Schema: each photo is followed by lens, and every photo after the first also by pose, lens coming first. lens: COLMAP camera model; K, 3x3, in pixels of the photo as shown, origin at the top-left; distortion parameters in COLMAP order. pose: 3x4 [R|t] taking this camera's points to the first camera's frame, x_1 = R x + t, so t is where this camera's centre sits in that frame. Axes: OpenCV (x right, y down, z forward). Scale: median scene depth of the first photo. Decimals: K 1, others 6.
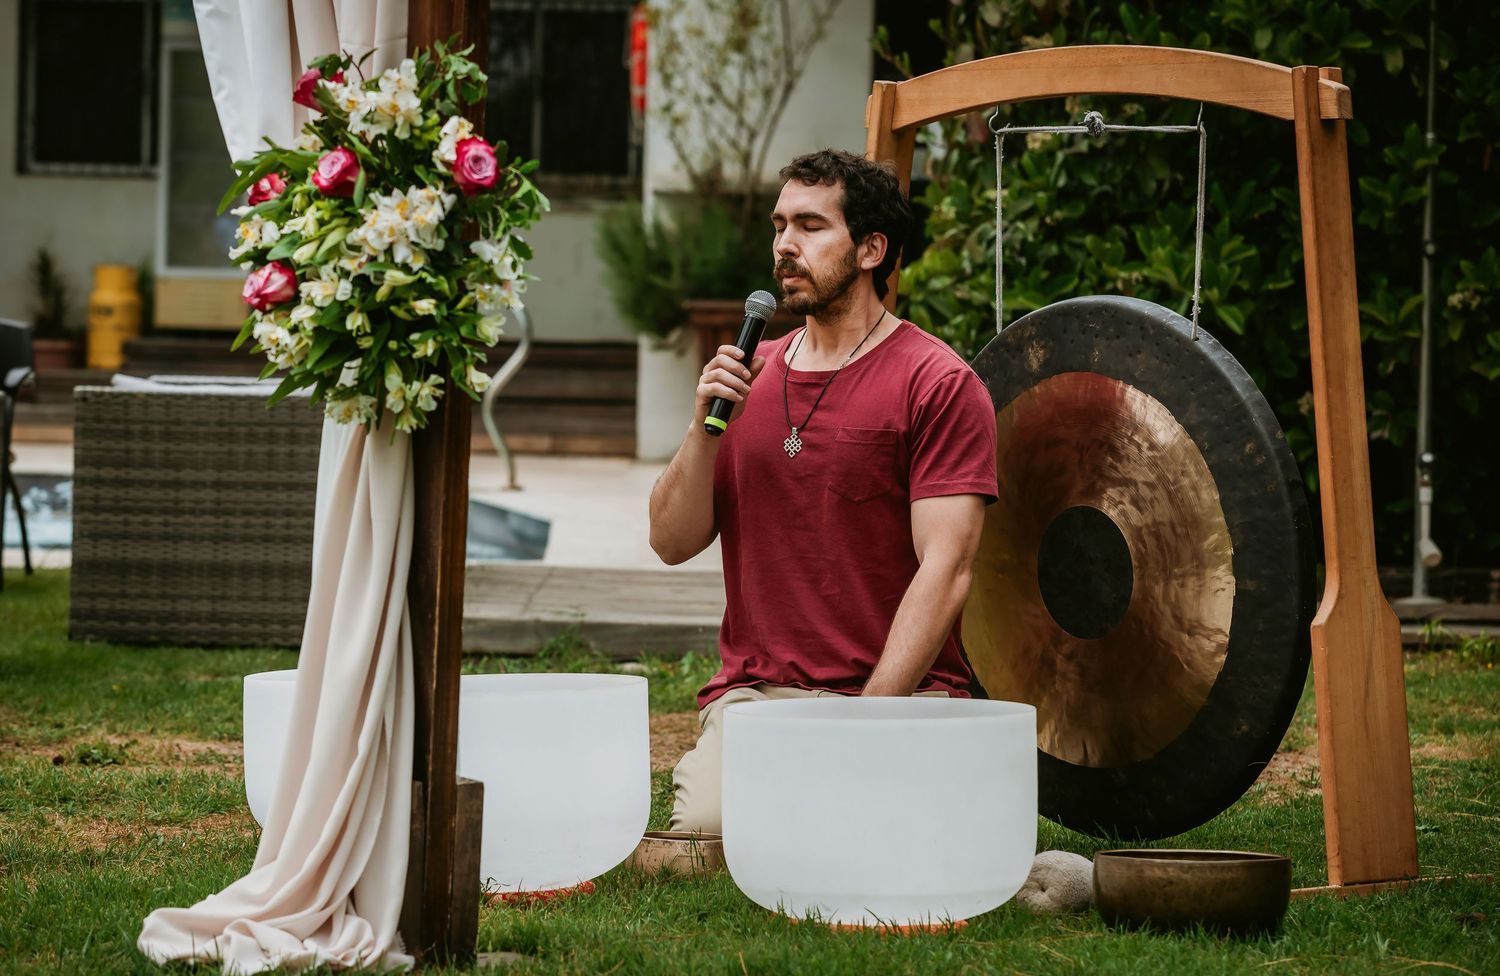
lens RADIAL K [[5258.0, 0, 749.8], [0, 5258.0, 488.5], [0, 0, 1]] dist [-0.045797, 0.000000]
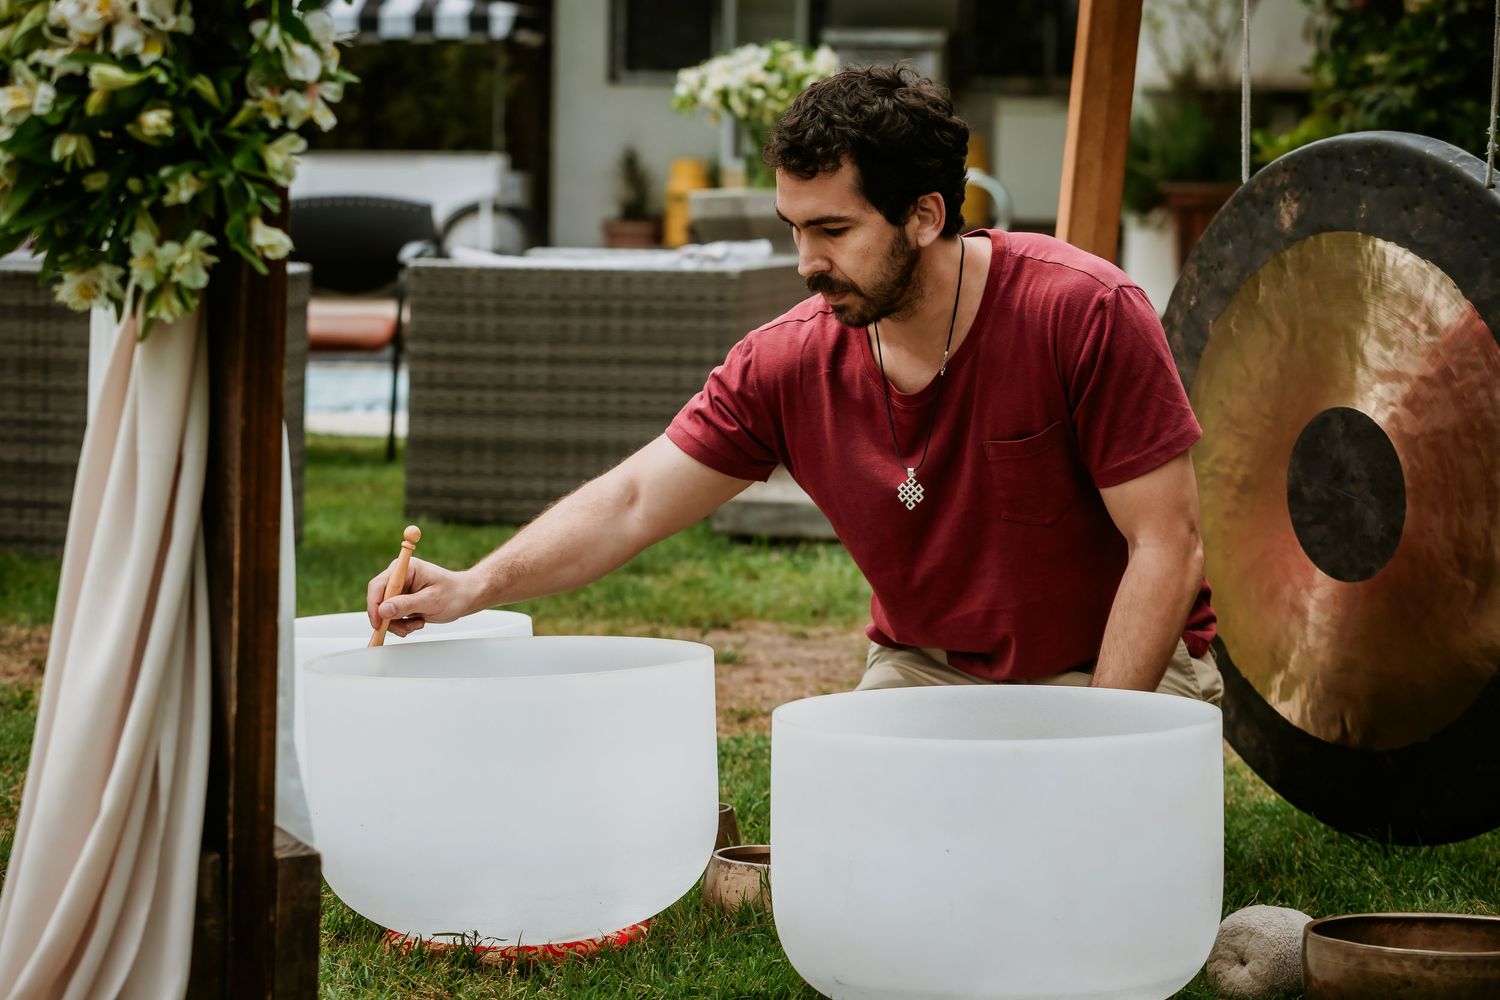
lens RADIAL K [[4188.5, 0, 744.4], [0, 4188.5, 430.2], [0, 0, 1]] dist [0.011694, 0.000000]
pose [[0.991963, 0.000383, -0.126528, 0.054660], [0.002229, 0.999787, 0.020506, -0.006083], [0.126509, -0.020623, 0.991751, 0.392830]]
